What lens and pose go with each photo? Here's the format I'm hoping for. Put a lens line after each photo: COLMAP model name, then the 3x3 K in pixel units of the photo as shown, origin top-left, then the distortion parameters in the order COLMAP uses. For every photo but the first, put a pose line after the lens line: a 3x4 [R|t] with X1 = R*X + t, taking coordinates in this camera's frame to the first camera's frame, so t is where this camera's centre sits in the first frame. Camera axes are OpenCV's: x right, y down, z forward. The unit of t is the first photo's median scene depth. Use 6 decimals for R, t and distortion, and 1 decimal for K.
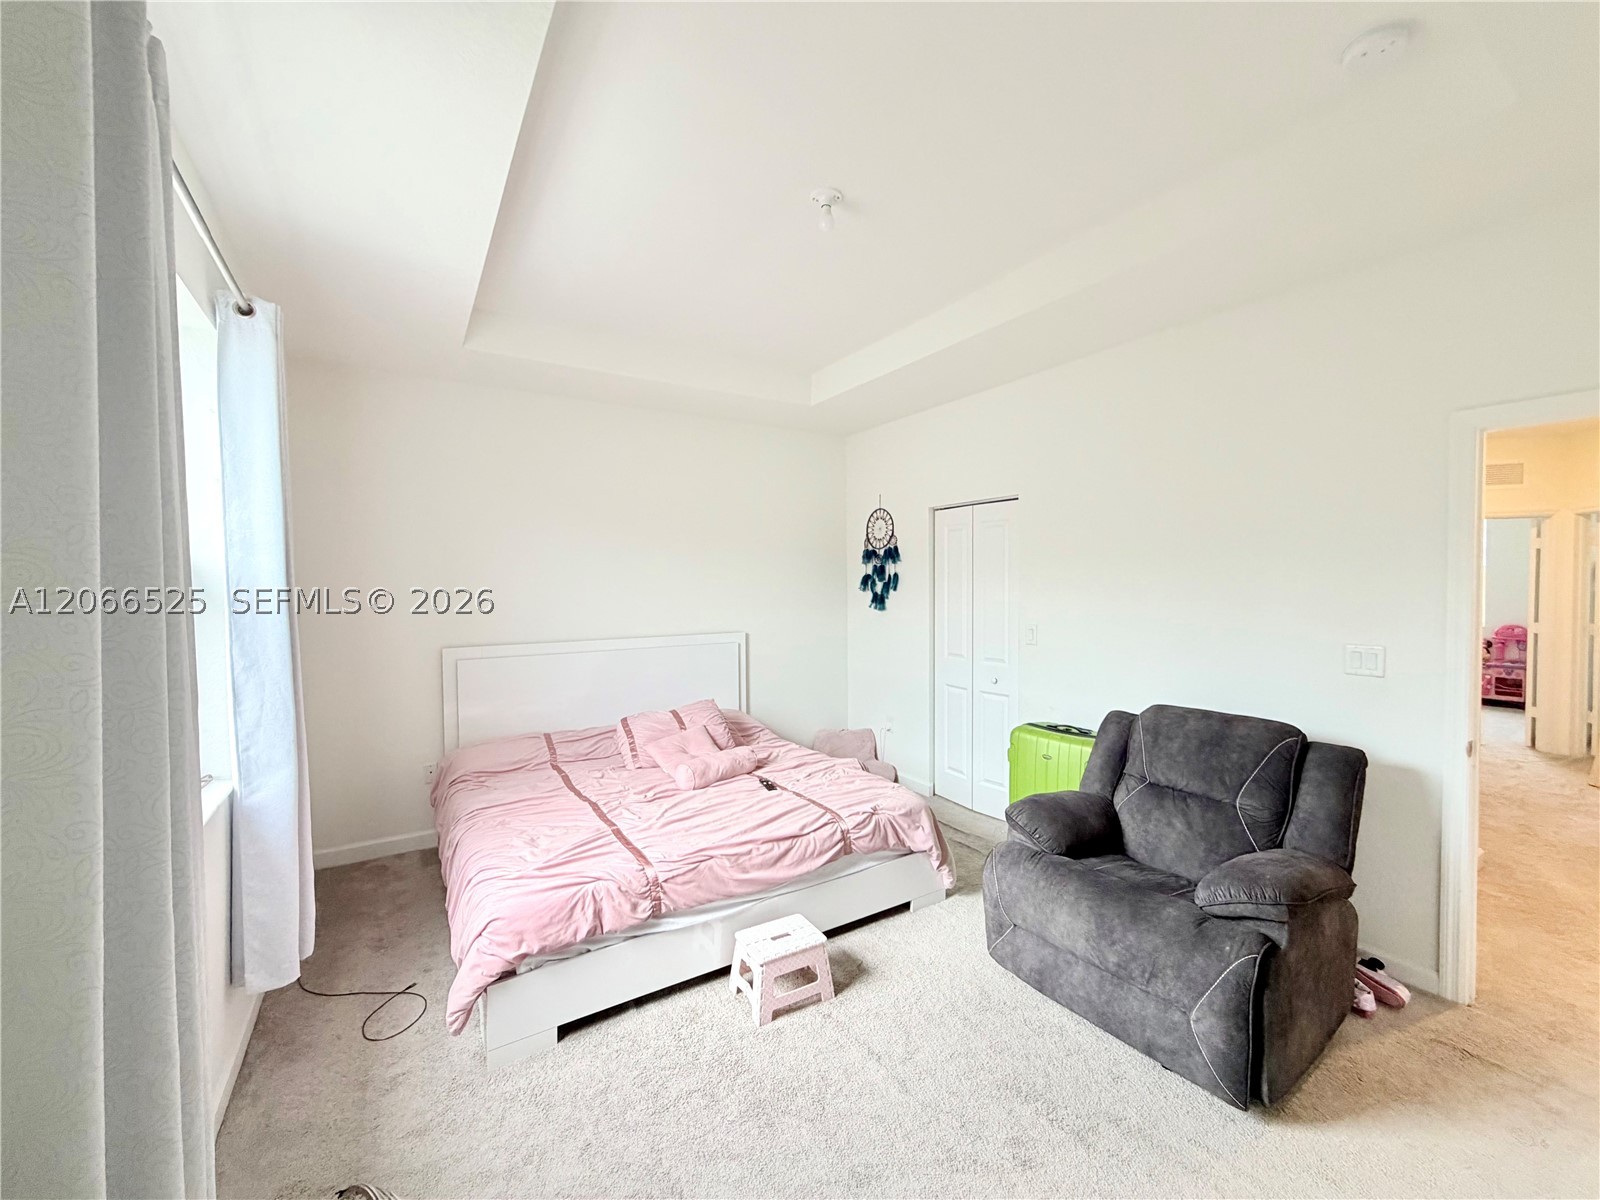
lens RADIAL K [[640.6, 0, 794.6], [0, 640.6, 599.8], [0, 0, 1]] dist [-0.000156, 0.000465]
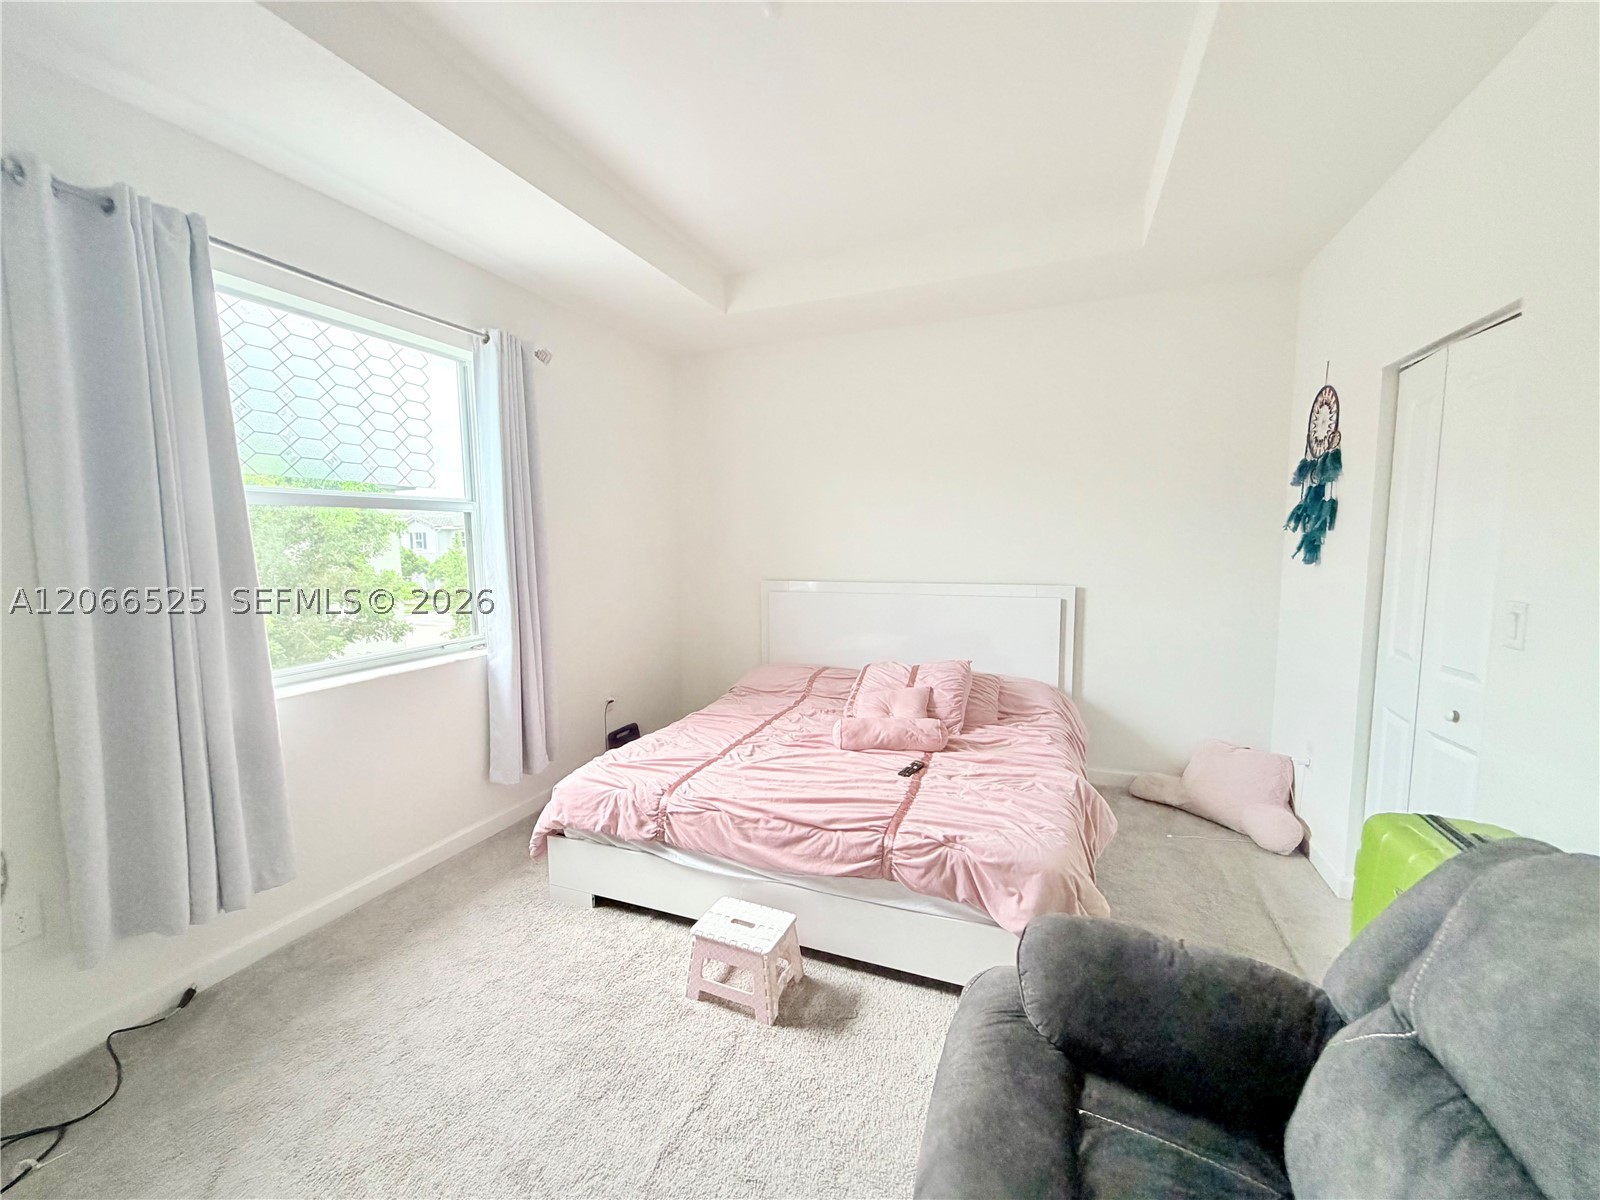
lens RADIAL K [[640.6, 0, 796.2], [0, 640.6, 600.2], [0, 0, 1]] dist [-0.000156, 0.000465]
pose [[0.589760, 0.081350, -0.803471, 0.580622], [-0.015376, 0.995864, 0.089544, 0.008463], [0.807432, -0.040455, 0.588572, 0.478879]]
